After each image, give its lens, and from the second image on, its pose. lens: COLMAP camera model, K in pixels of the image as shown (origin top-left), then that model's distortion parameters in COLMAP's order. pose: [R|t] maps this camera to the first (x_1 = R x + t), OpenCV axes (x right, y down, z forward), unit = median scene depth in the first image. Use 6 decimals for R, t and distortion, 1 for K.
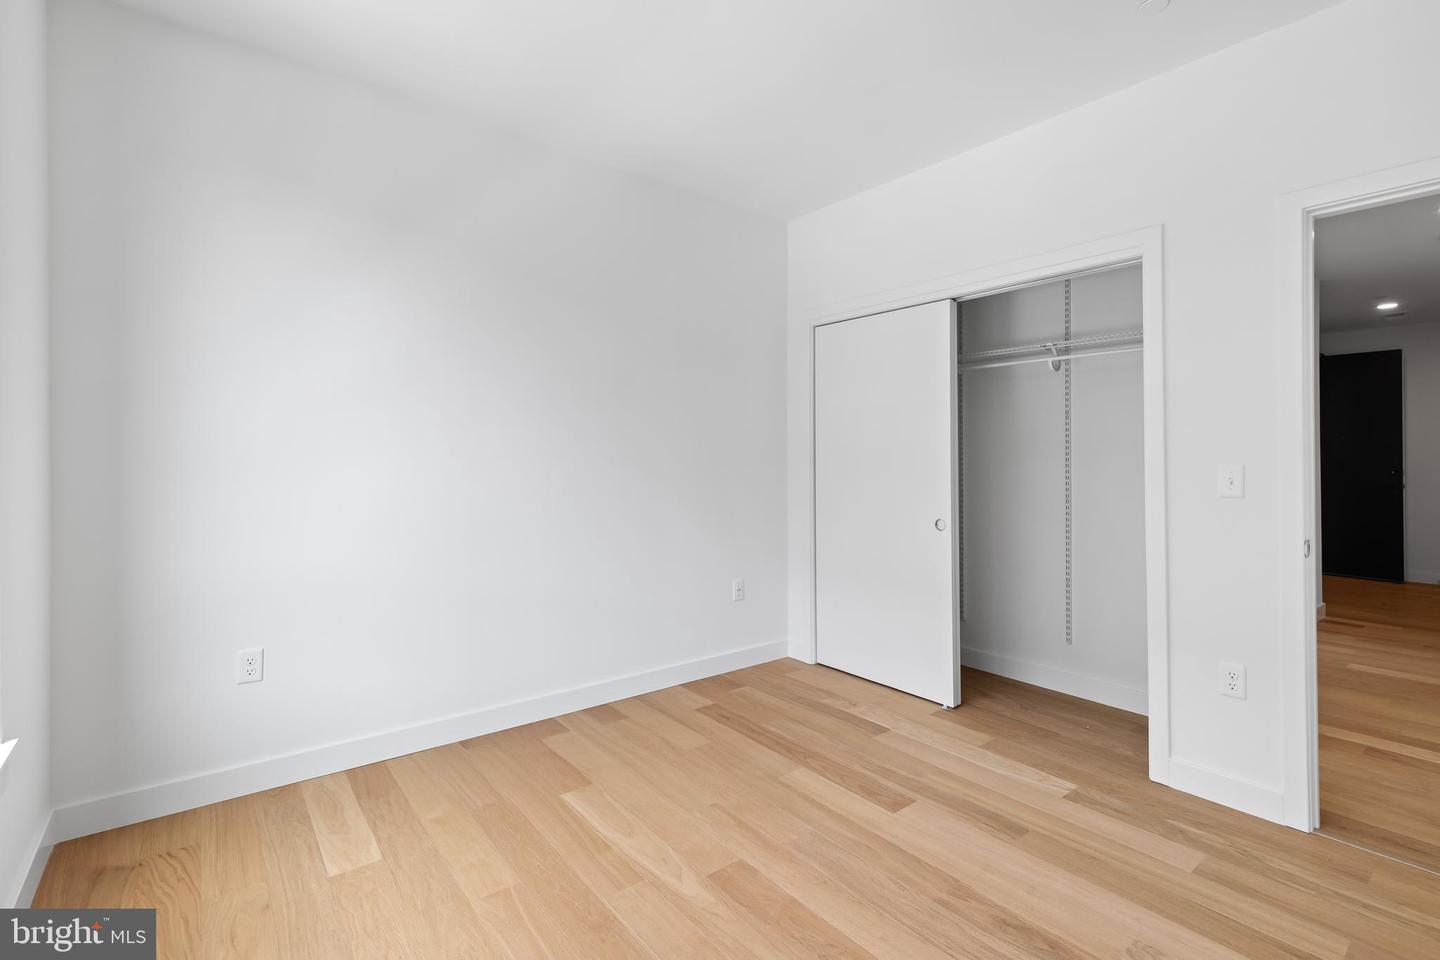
lens RADIAL K [[655.9, 0, 739.2], [0, 655.9, 480.3], [0, 0, 1]] dist [0.000839, 0.000038]
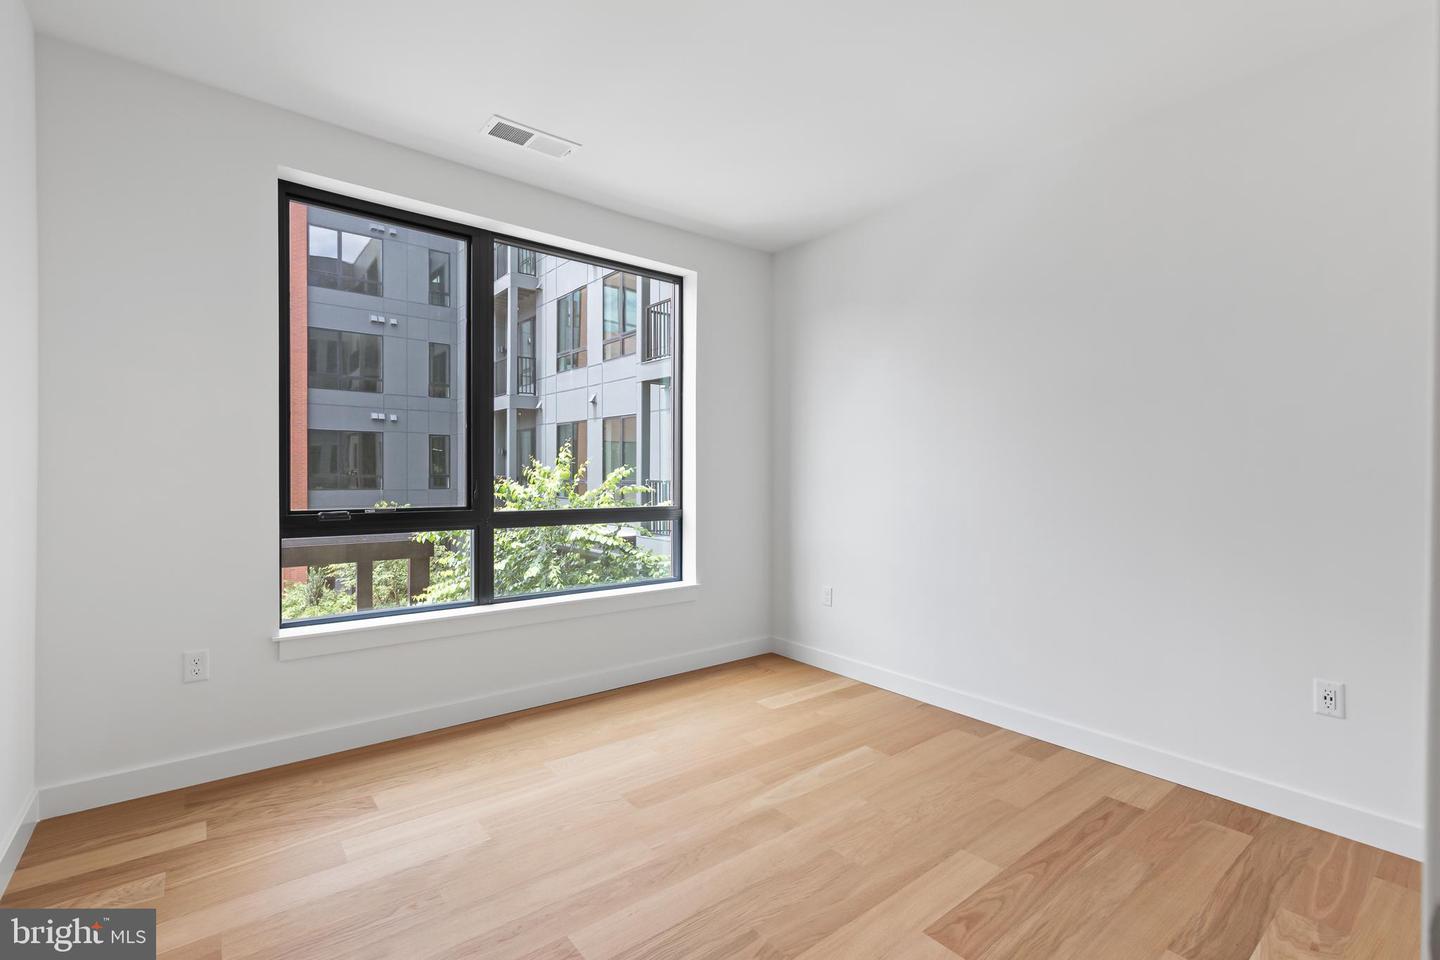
lens RADIAL K [[655.9, 0, 739.2], [0, 655.9, 480.3], [0, 0, 1]] dist [0.000839, 0.000038]
pose [[0.002256, 0.005489, -0.999982, 0.842789], [-0.039693, 0.999197, 0.005395, -0.022566], [0.999209, 0.039680, 0.002472, 0.629226]]
